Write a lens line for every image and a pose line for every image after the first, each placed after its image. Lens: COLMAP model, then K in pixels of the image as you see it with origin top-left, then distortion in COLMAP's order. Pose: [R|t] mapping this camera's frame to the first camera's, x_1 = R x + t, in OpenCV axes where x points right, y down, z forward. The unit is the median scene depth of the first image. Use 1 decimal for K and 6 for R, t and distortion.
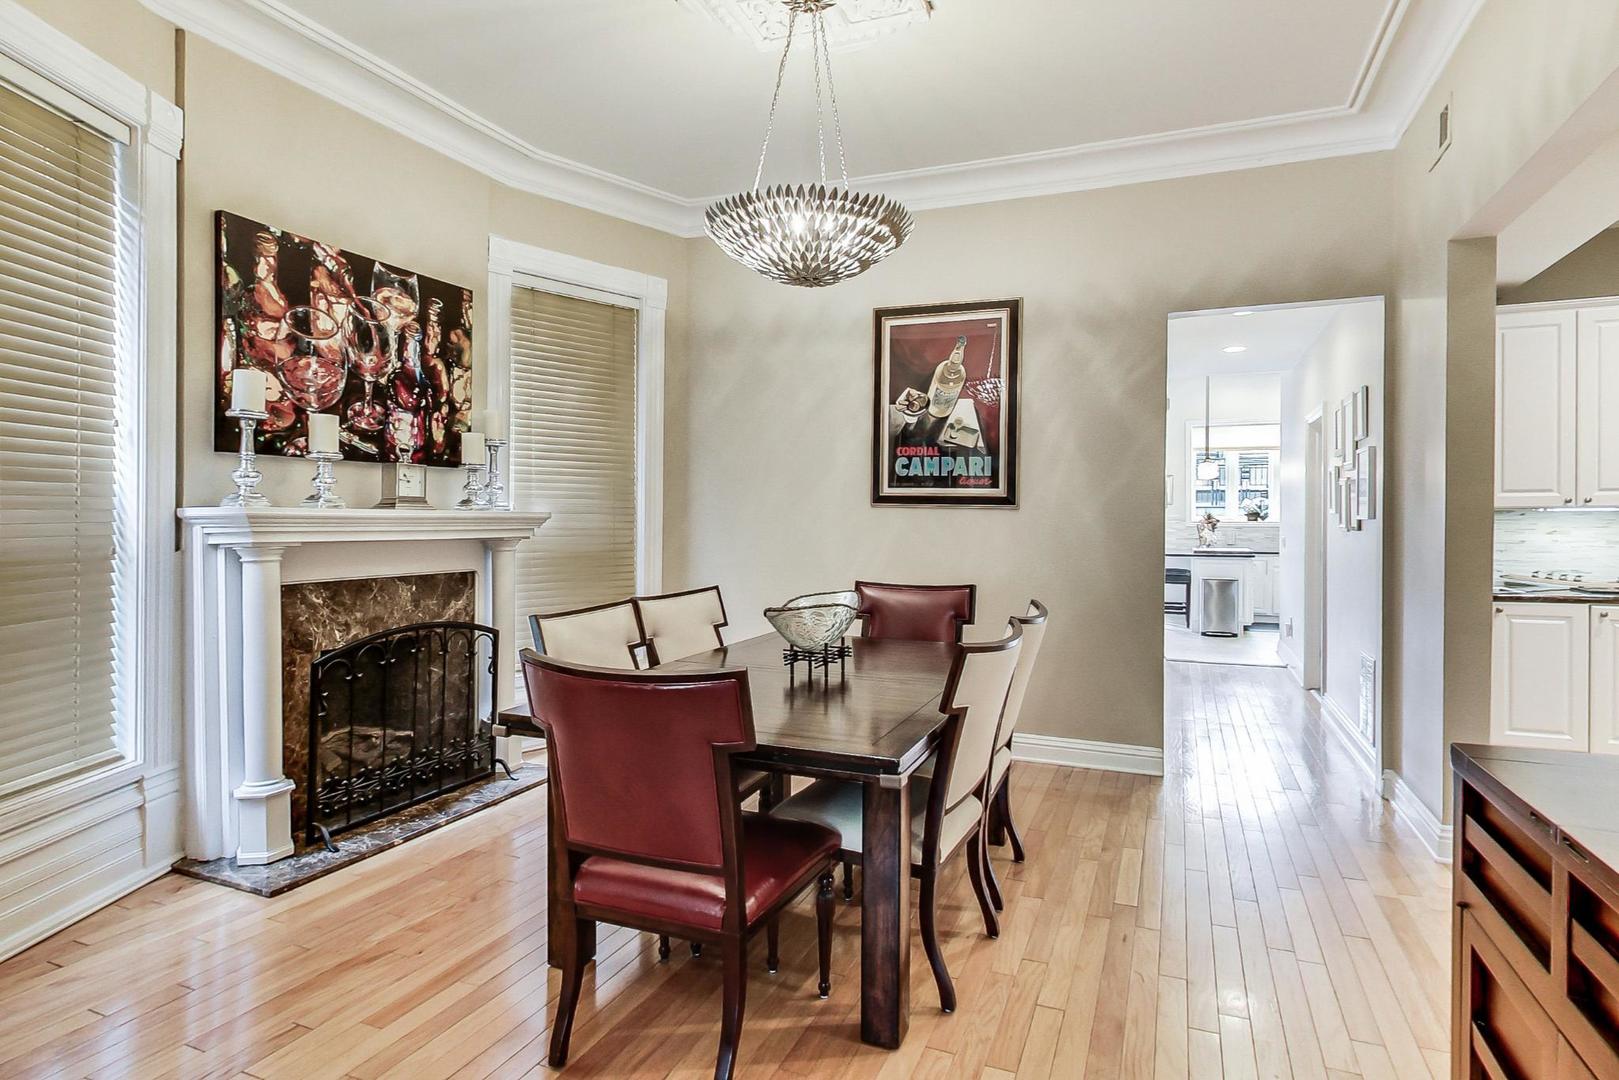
lens RADIAL K [[874.8, 0, 811.5], [0, 874.8, 526.0], [0, 0, 1]] dist [-0.006330, -0.002255]
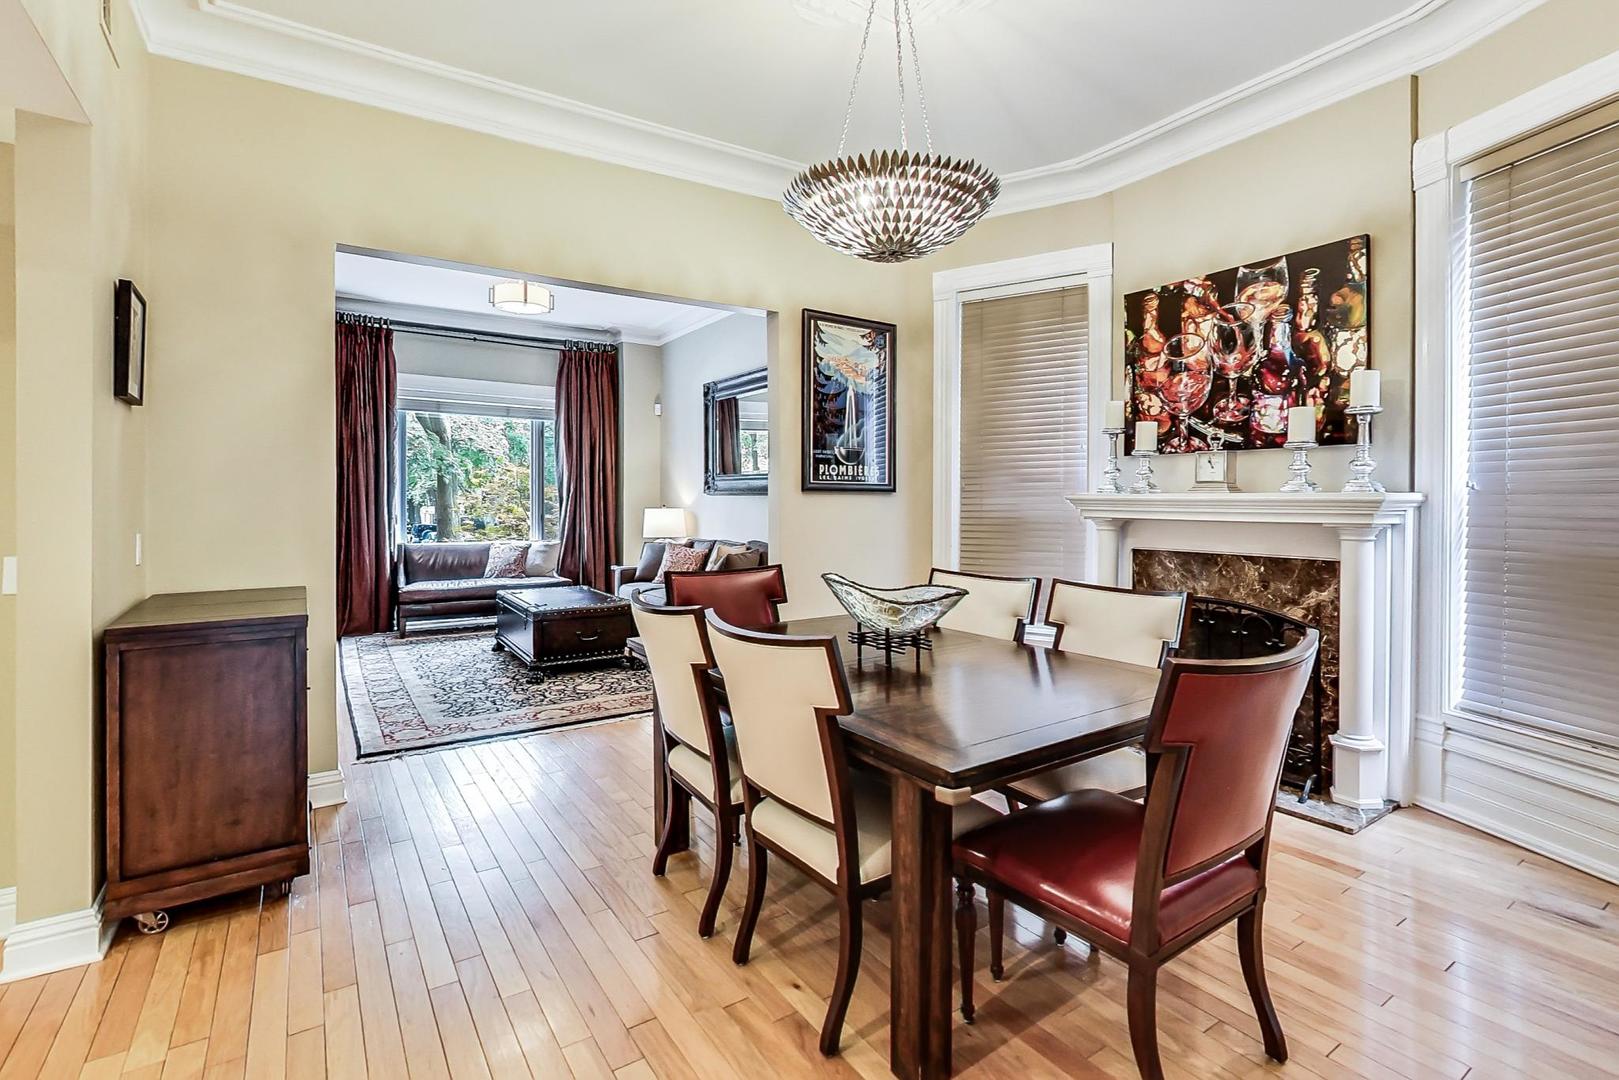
lens RADIAL K [[743.8, 0, 822.9], [0, 743.8, 504.5], [0, 0, 1]] dist [0.005411, 0.000164]
pose [[-0.542488, -0.001245, -0.840063, 0.555535], [-0.011963, 0.999909, 0.006243, -0.003578], [0.839978, 0.013436, -0.542453, 1.035667]]
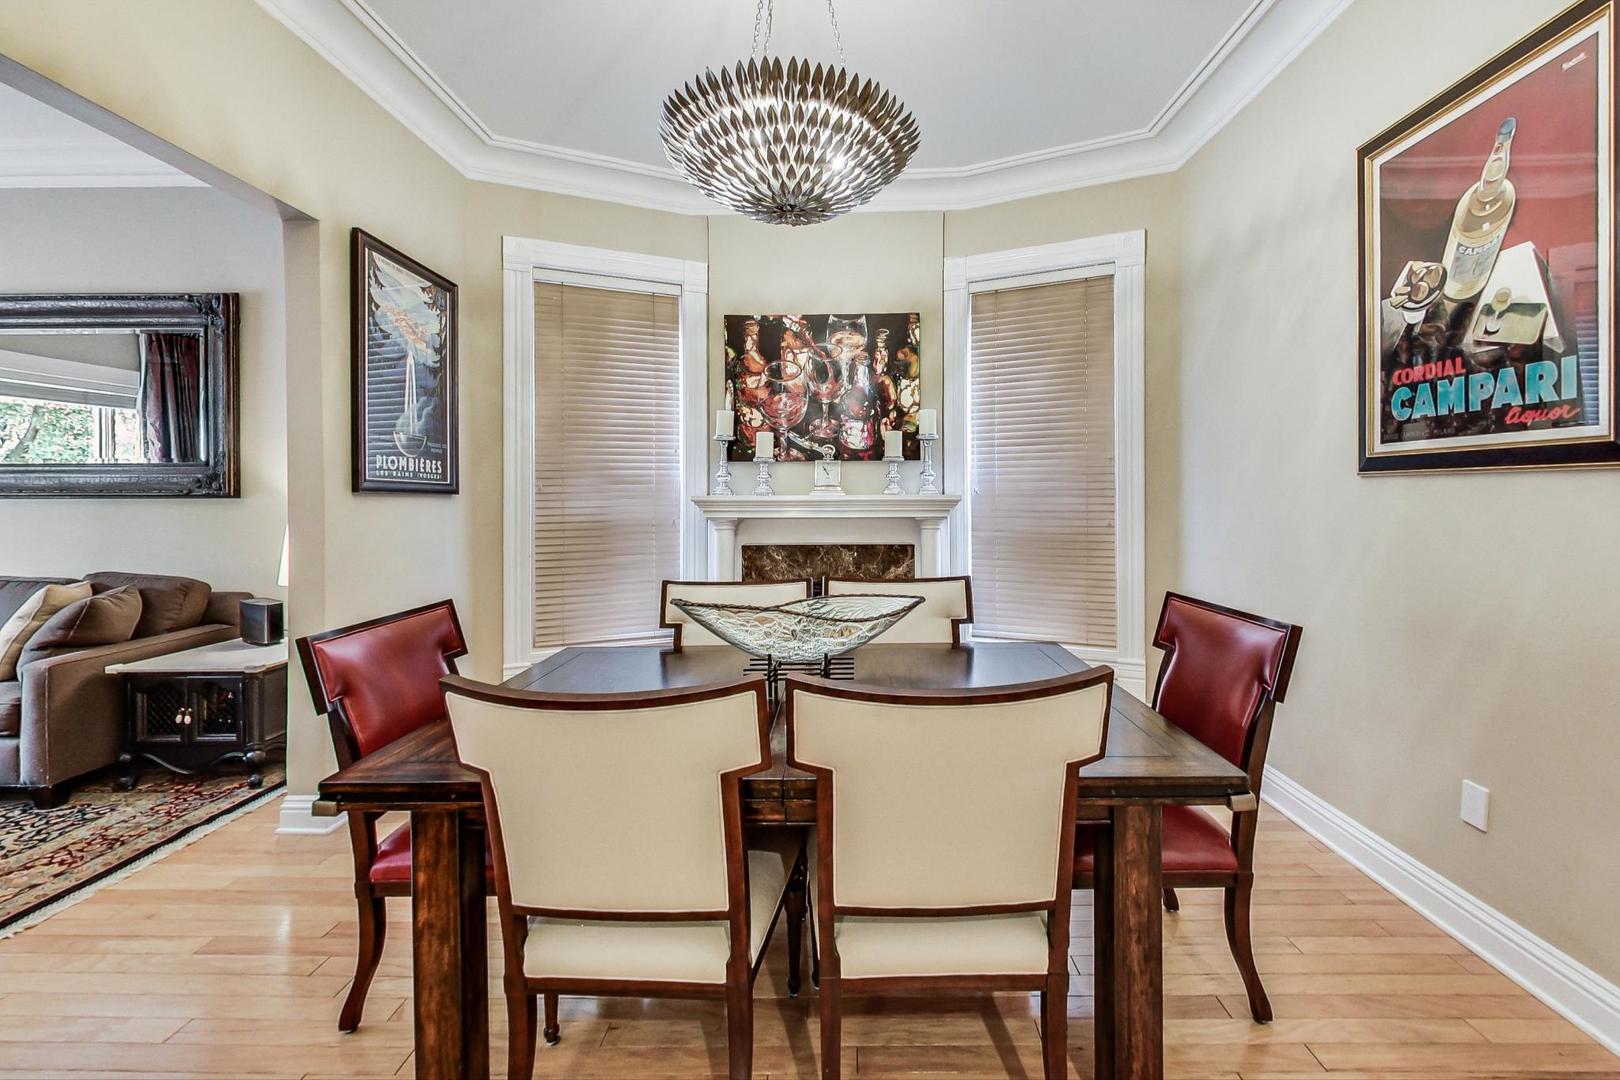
lens RADIAL K [[655.8, 0, 819.6], [0, 655.8, 501.6], [0, 0, 1]] dist [0.022634, -0.000475]
pose [[0.357841, -0.005693, -0.933765, 0.446066], [-0.001361, 0.999977, -0.006618, -0.001994], [0.933781, 0.003639, 0.357825, 0.593403]]
